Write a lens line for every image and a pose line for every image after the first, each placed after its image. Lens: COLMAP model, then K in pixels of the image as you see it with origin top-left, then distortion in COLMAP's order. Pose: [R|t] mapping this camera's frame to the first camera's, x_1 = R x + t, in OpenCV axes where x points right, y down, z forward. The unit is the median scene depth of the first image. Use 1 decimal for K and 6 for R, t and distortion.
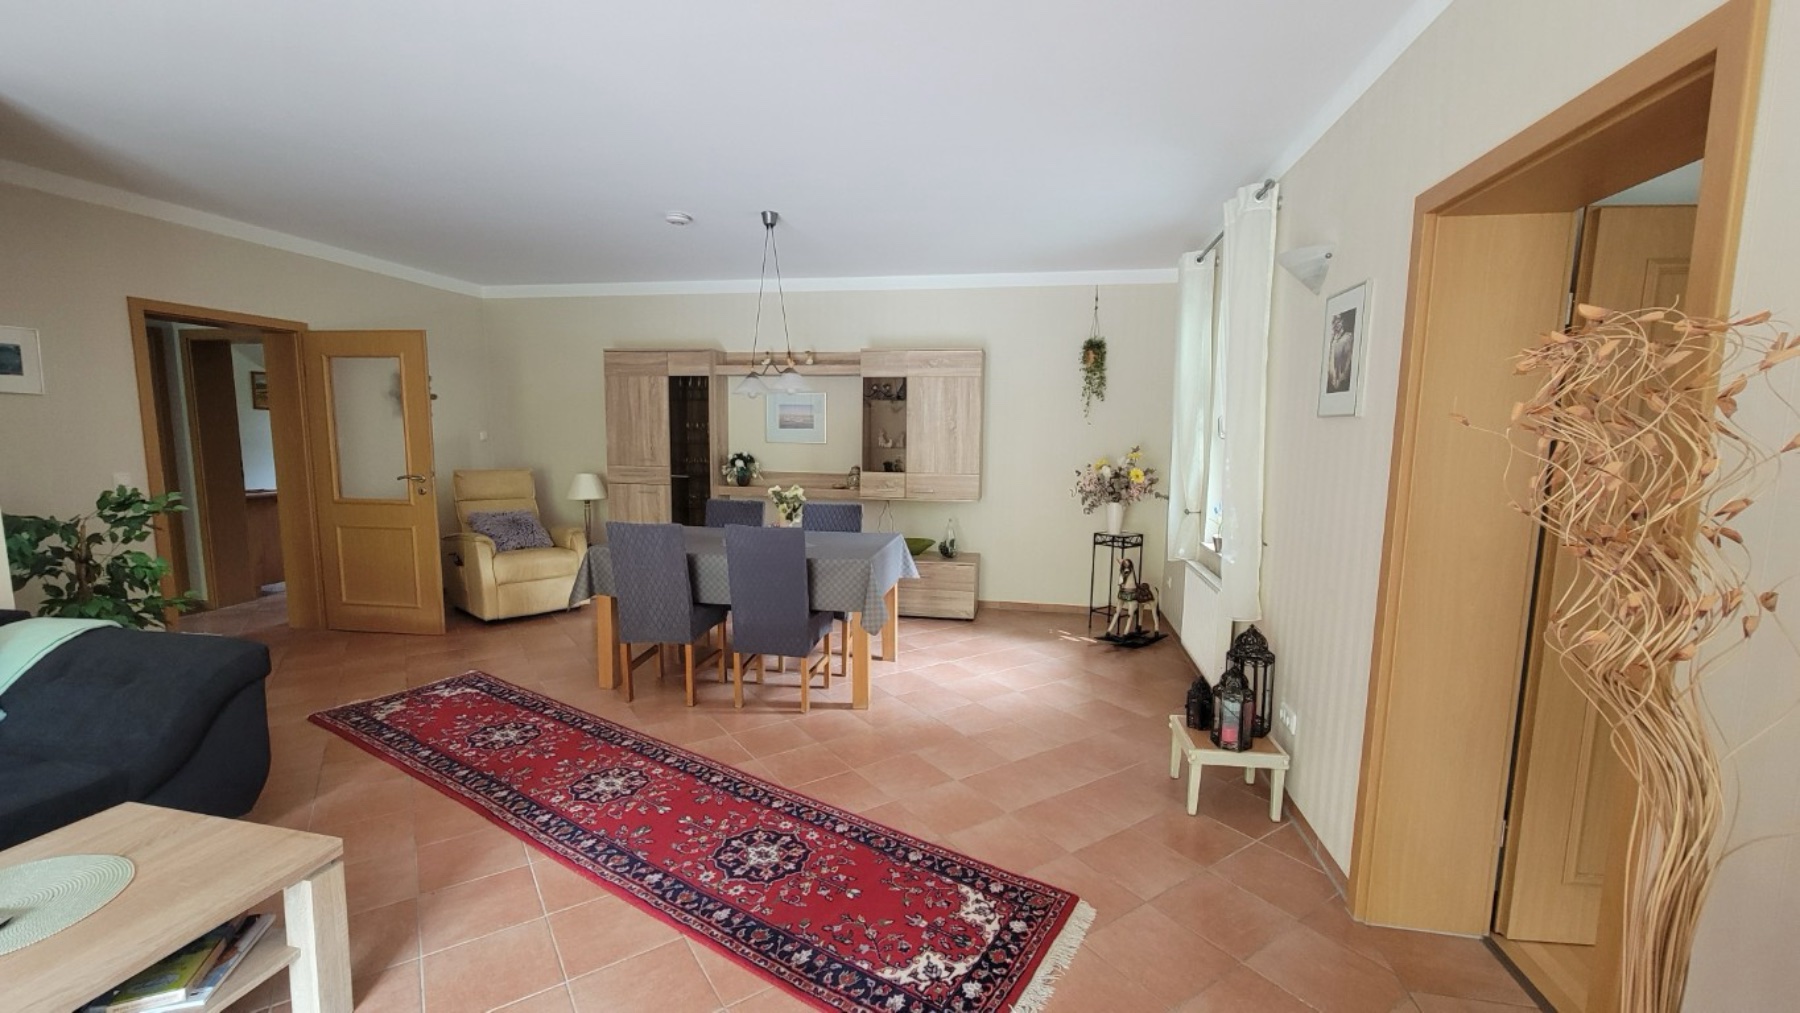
lens RADIAL K [[733.3, 0, 898.3], [0, 733.3, 522.6], [0, 0, 1]] dist [-0.001867, 0.000562]
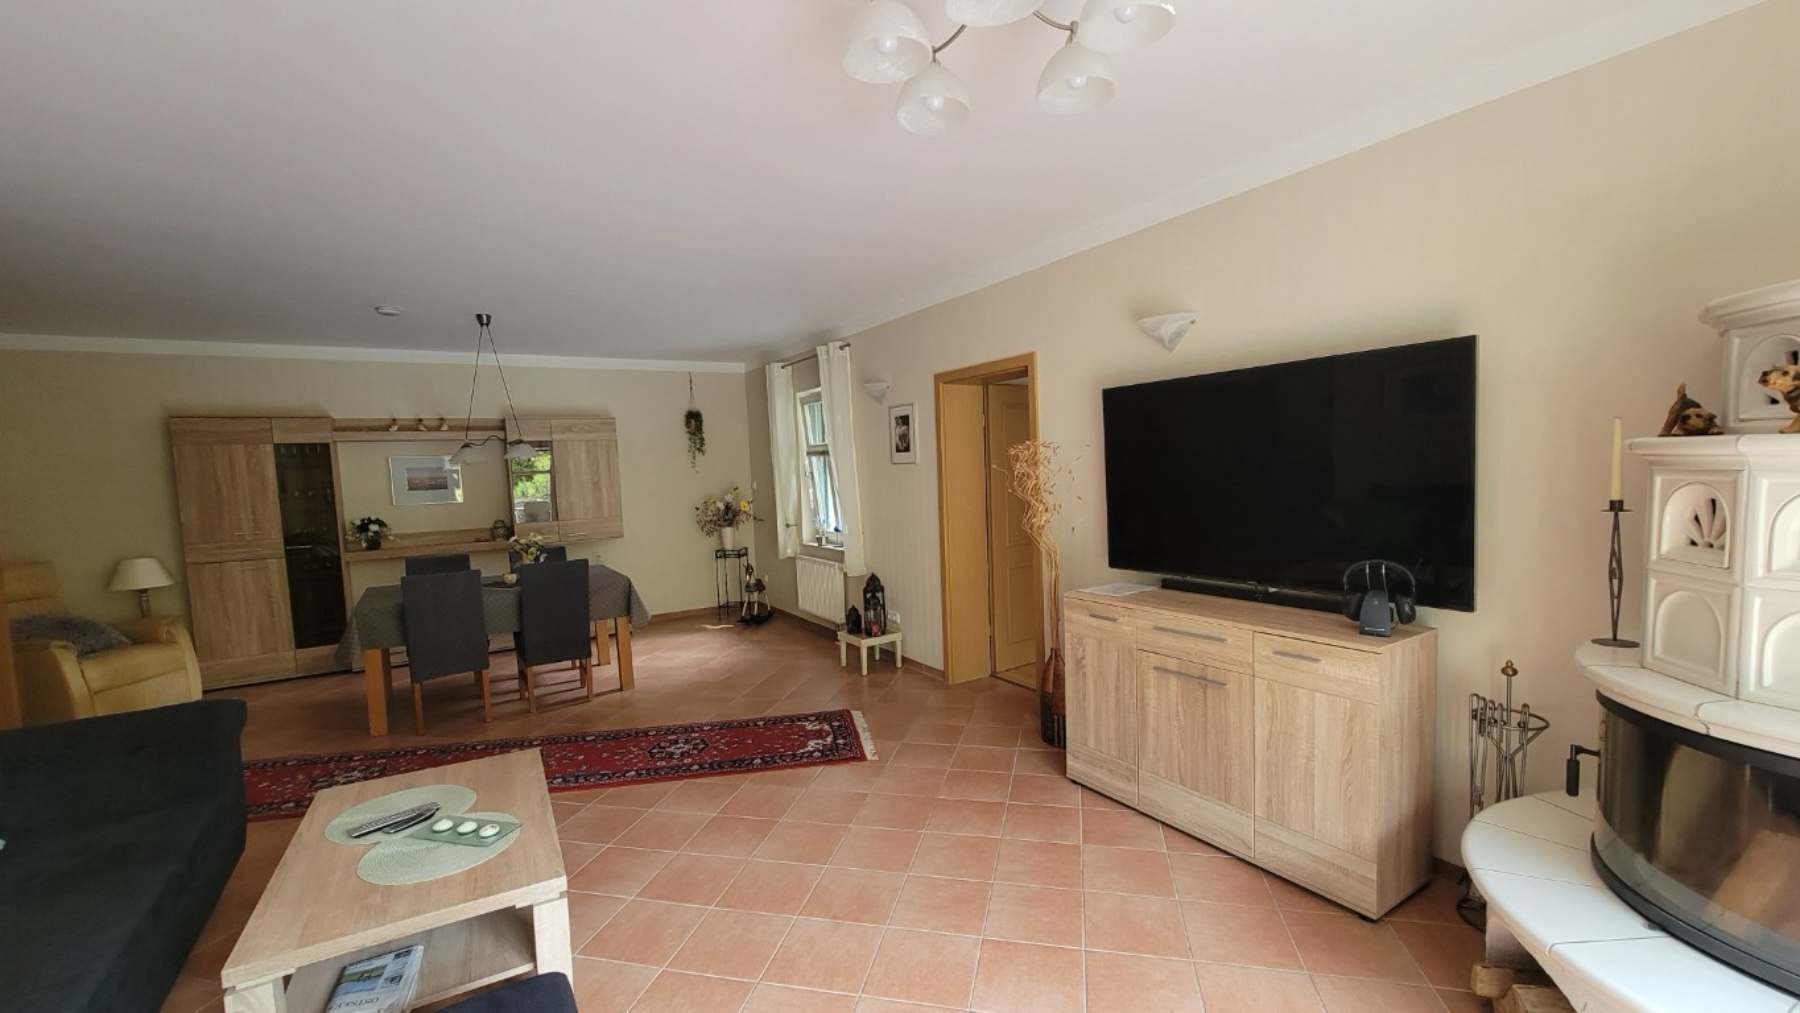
lens RADIAL K [[733.3, 0, 898.3], [0, 733.3, 522.6], [0, 0, 1]] dist [-0.001867, 0.000562]
pose [[0.737857, -0.094395, 0.668323, -0.561966], [0.132584, 0.991151, -0.006387, 0.023678], [-0.661807, 0.093322, 0.743843, -0.367545]]
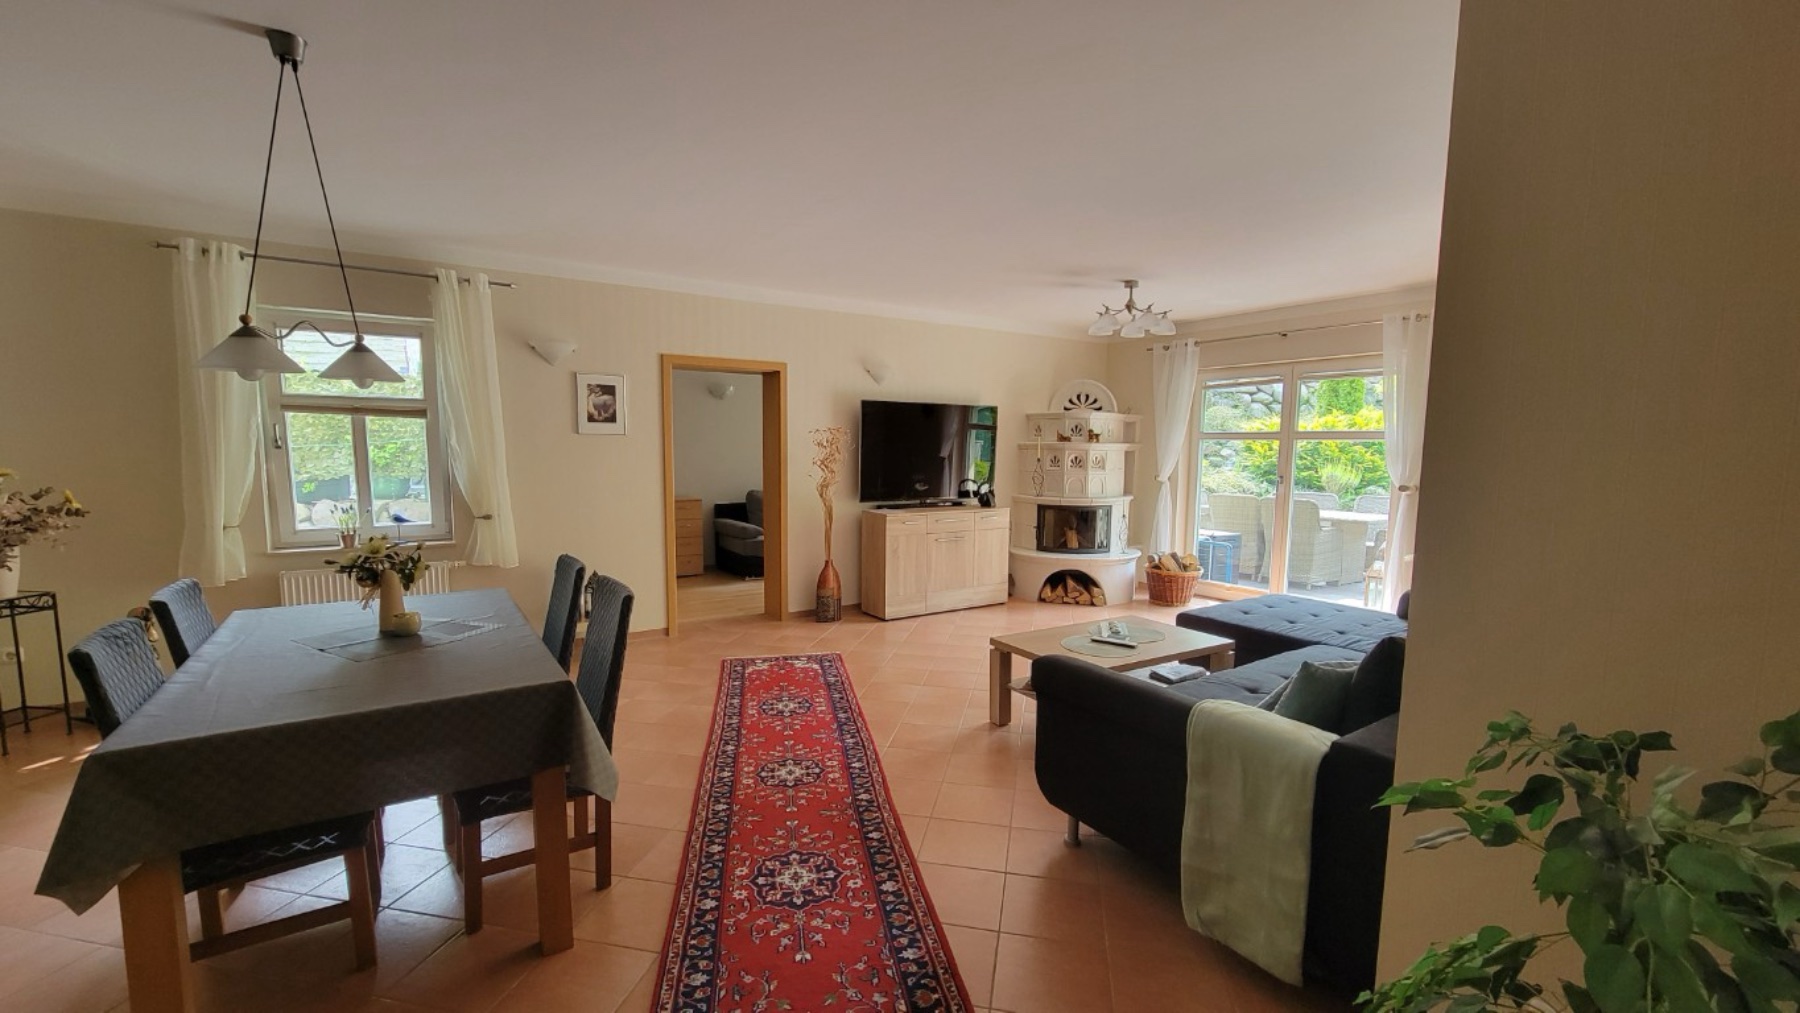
lens RADIAL K [[733.3, 0, 898.3], [0, 733.3, 522.6], [0, 0, 1]] dist [-0.001867, 0.000562]
pose [[-0.691887, -0.094810, 0.715754, -0.973604], [0.072638, 0.977171, 0.199653, -0.166484], [-0.718343, 0.190129, -0.669205, 1.201834]]
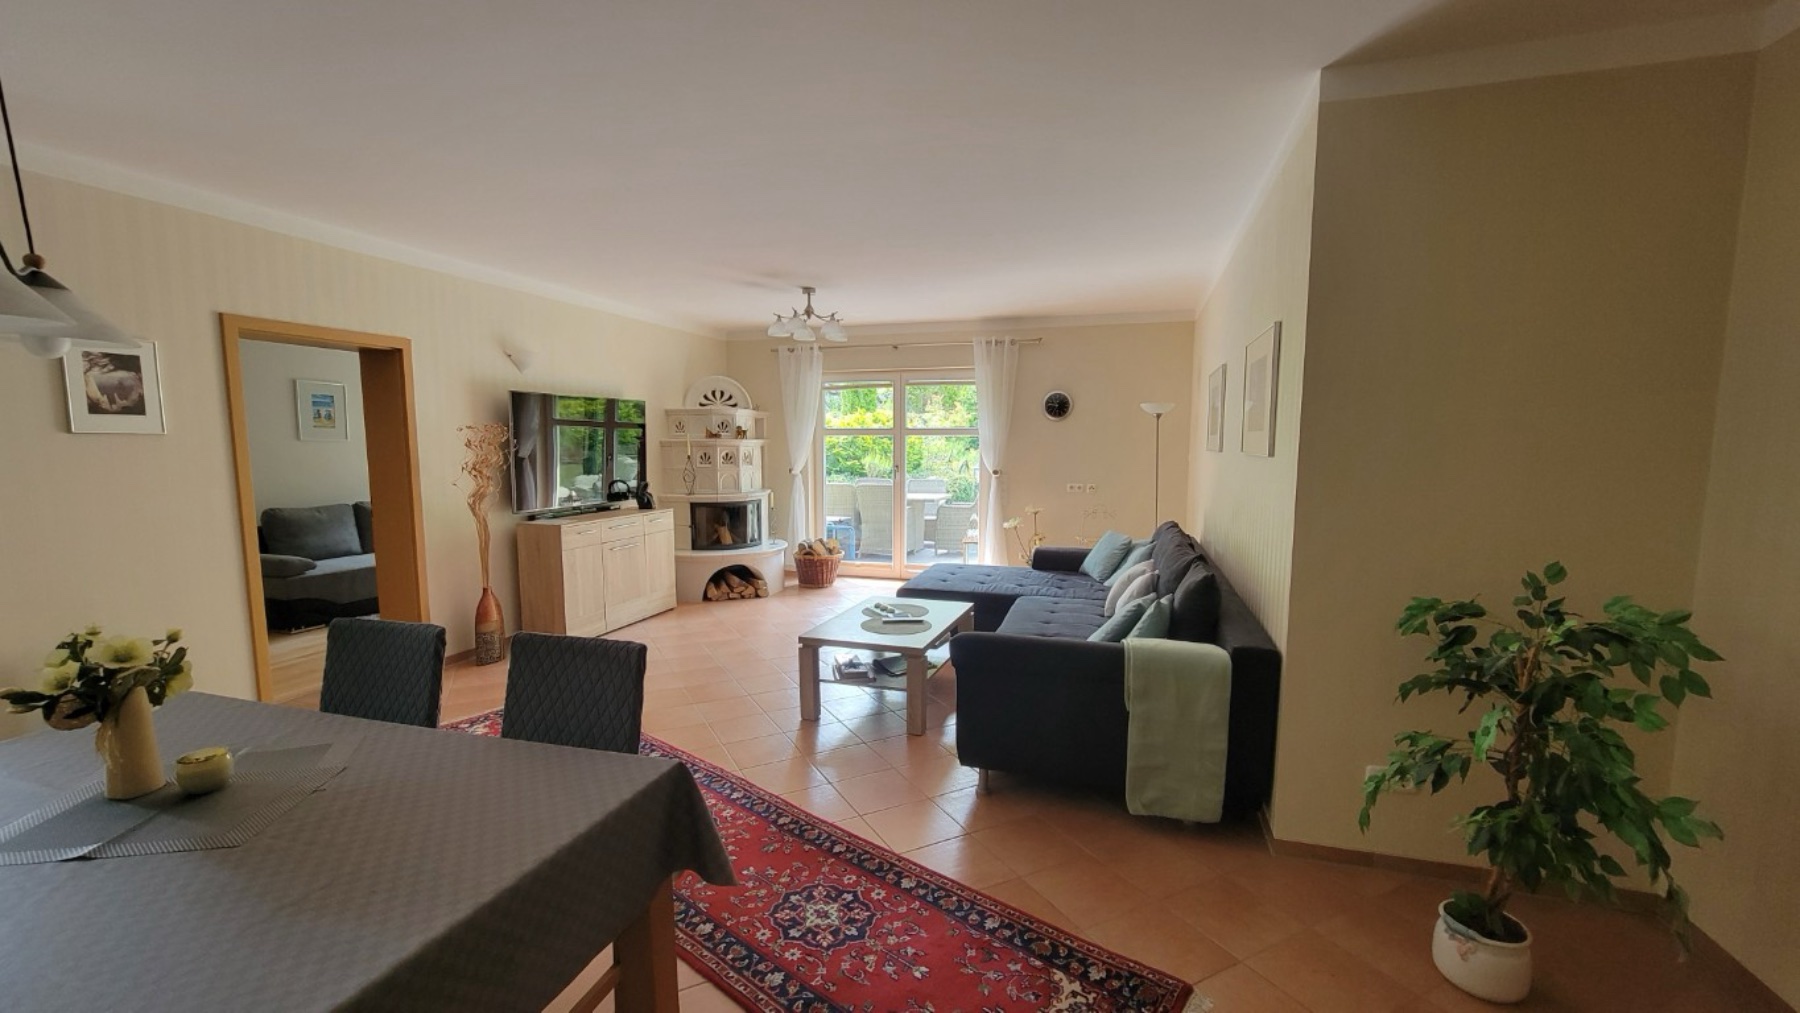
lens RADIAL K [[733.3, 0, 898.3], [0, 733.3, 522.6], [0, 0, 1]] dist [-0.001867, 0.000562]
pose [[-0.992912, -0.025917, 0.115992, -0.603440], [0.002183, 0.971794, 0.235819, -0.192805], [-0.118832, 0.234401, -0.964850, 1.390830]]
